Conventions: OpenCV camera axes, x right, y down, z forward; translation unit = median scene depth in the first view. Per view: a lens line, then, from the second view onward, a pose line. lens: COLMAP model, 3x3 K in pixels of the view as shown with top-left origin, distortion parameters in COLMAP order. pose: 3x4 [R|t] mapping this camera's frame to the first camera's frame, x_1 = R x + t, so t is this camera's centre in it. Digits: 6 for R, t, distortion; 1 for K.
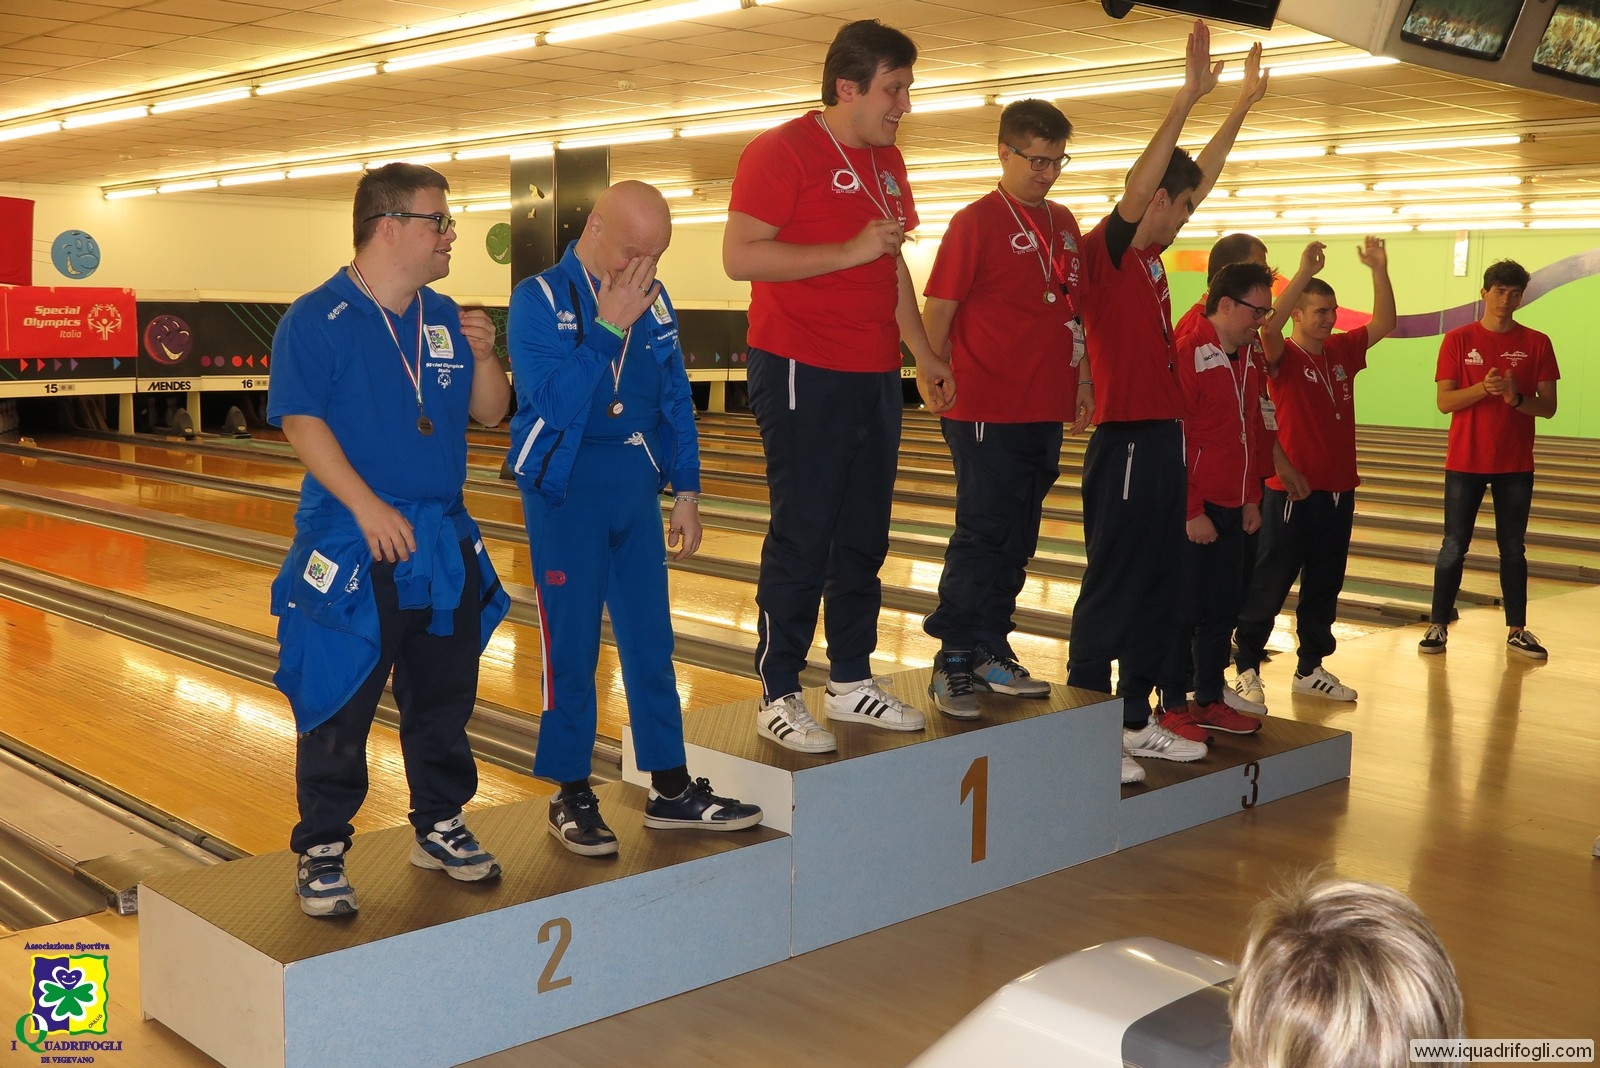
lens RADIAL K [[1748.8, 0, 809.4], [0, 1748.8, 533.6], [0, 0, 1]] dist [0.033959, 0.000000]
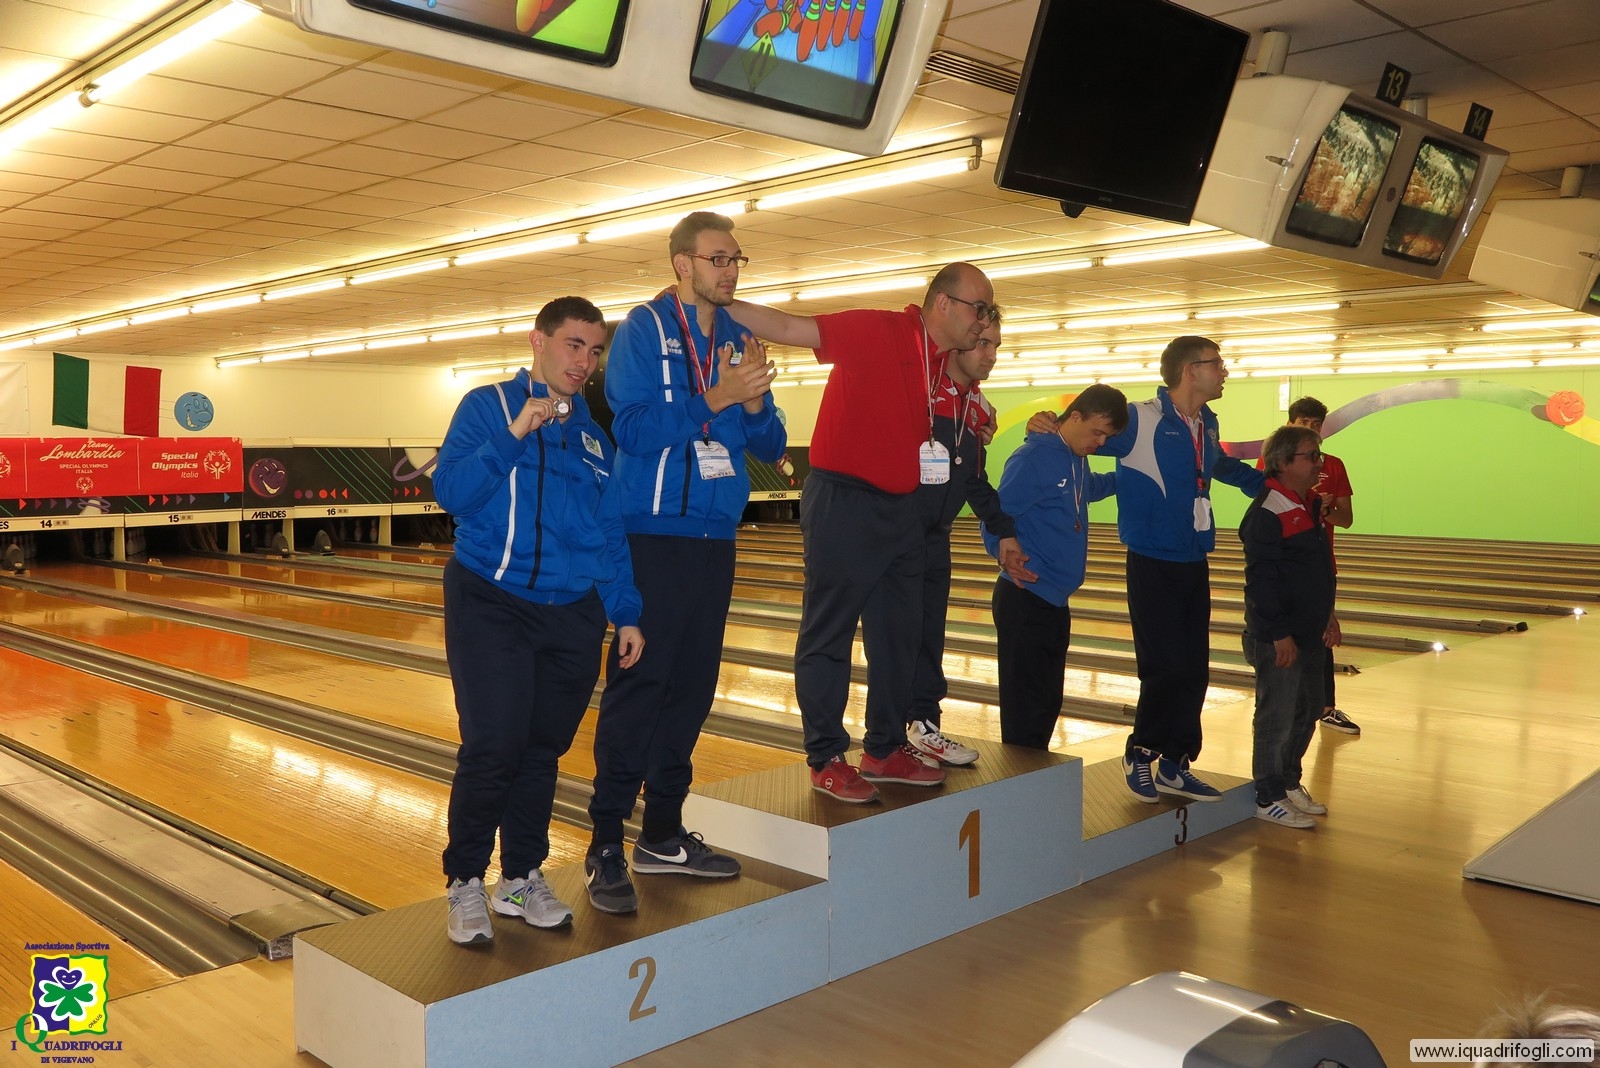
lens RADIAL K [[1383.9, 0, 807.1], [0, 1383.9, 541.7], [0, 0, 1]] dist [0.025552, 0.009072]
pose [[0.999453, -0.018423, 0.027448, -0.025899], [0.019937, 0.998234, -0.055958, -0.005158], [-0.026369, 0.056475, 0.998056, 0.013079]]
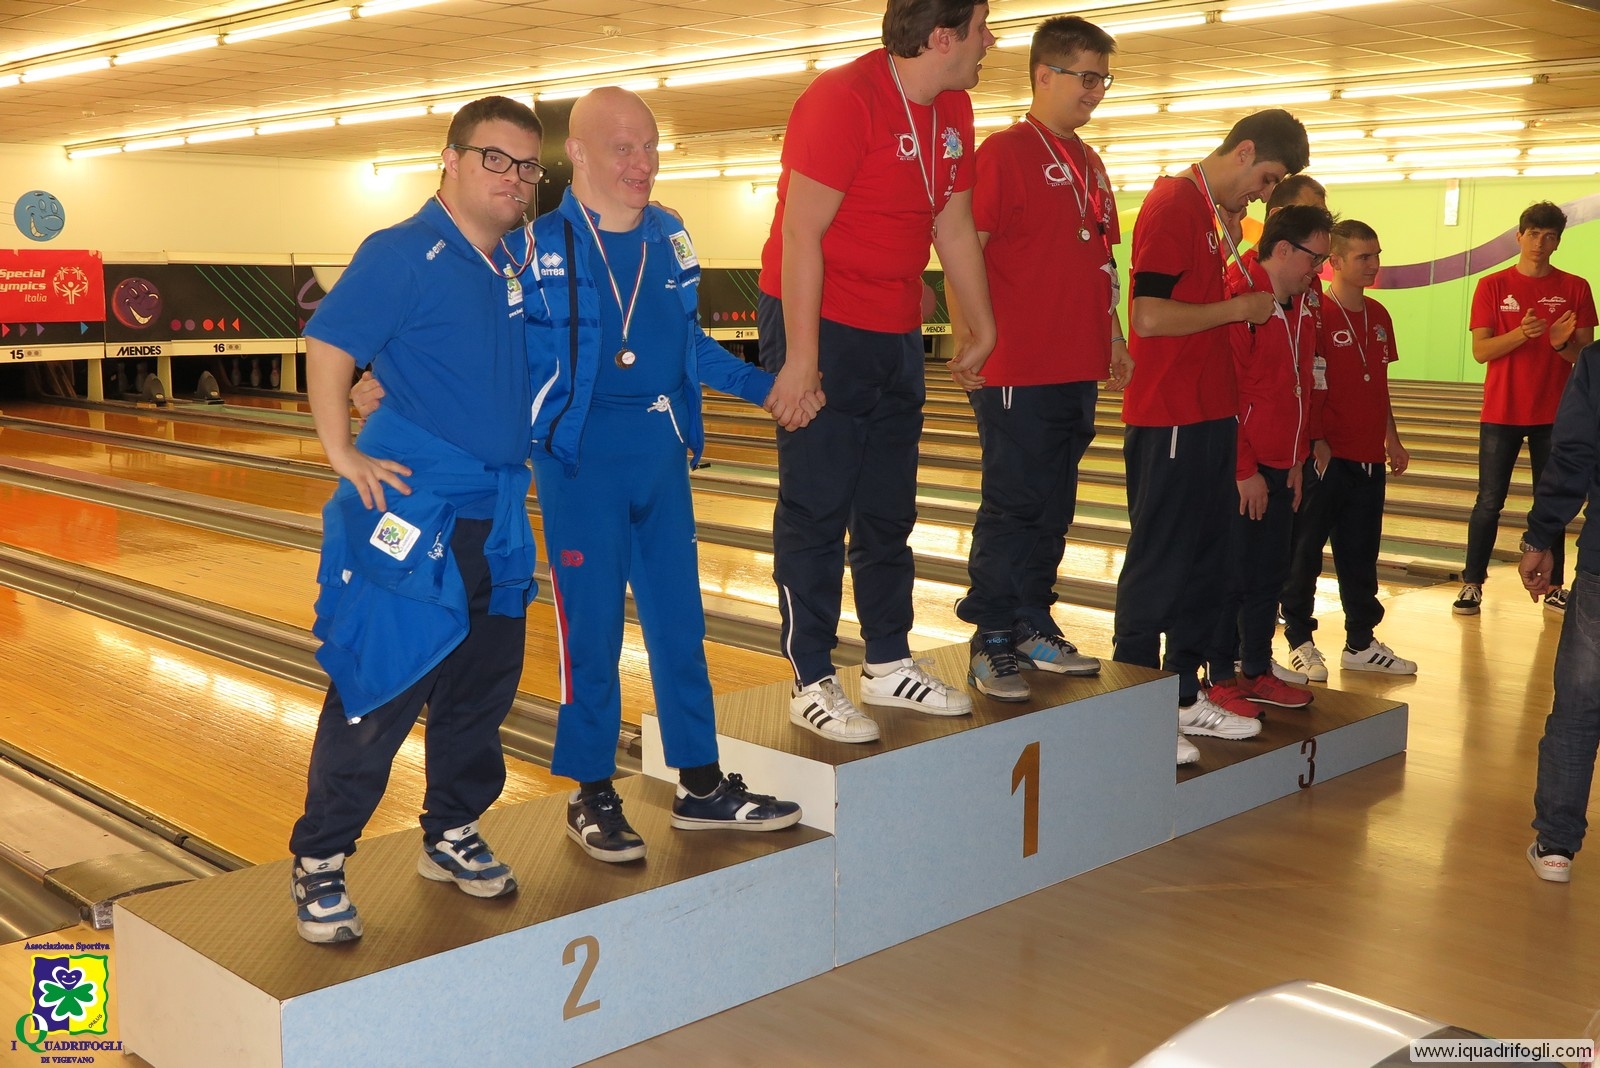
lens RADIAL K [[1748.8, 0, 809.9], [0, 1748.8, 525.1], [0, 0, 1]] dist [0.033959, 0.000000]
pose [[0.999835, -0.012031, 0.013585, -0.018310], [0.011775, 0.999755, 0.018767, -0.003234], [-0.013807, -0.018604, 0.999732, 0.050990]]
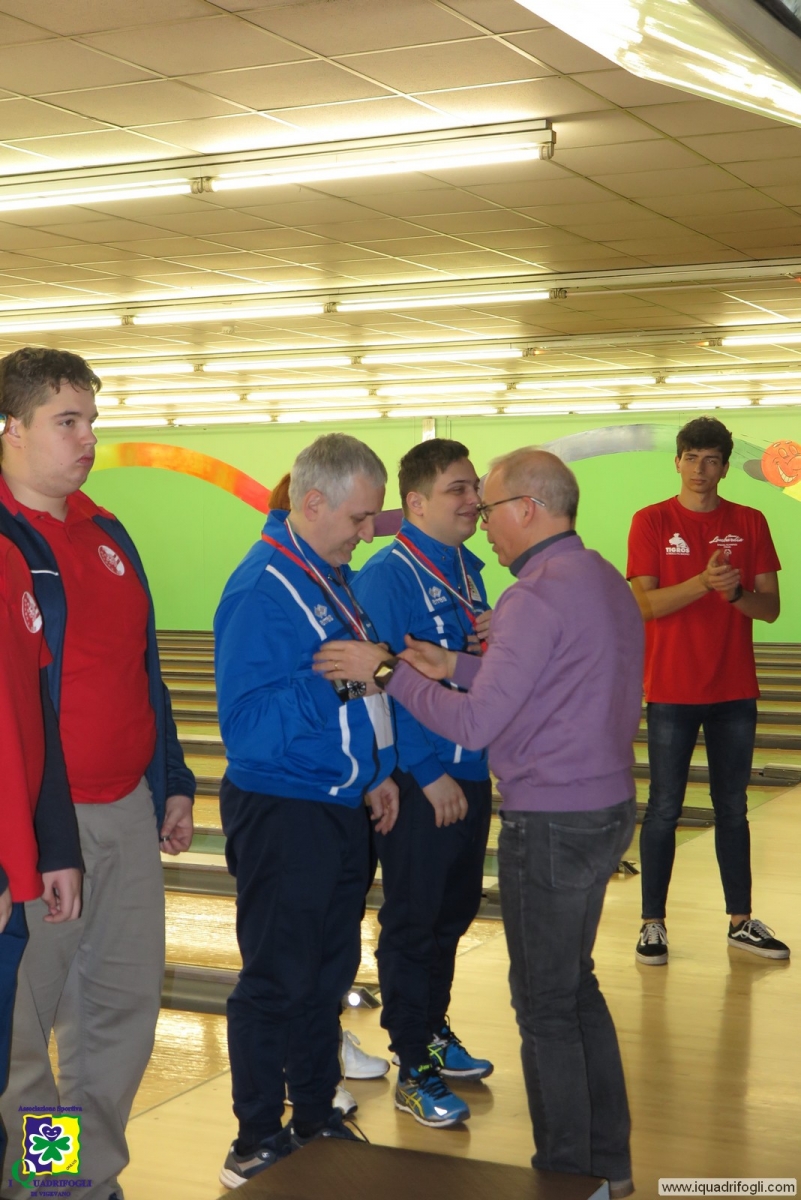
lens RADIAL K [[1928.0, 0, 396.8], [0, 1928.0, 615.5], [0, 0, 1]] dist [0.216316, 0.000000]
pose [[0.935016, -0.036861, 0.352685, -0.001109], [0.063889, 0.995818, -0.065302, -0.023087], [-0.348803, 0.083591, 0.933461, 0.275833]]
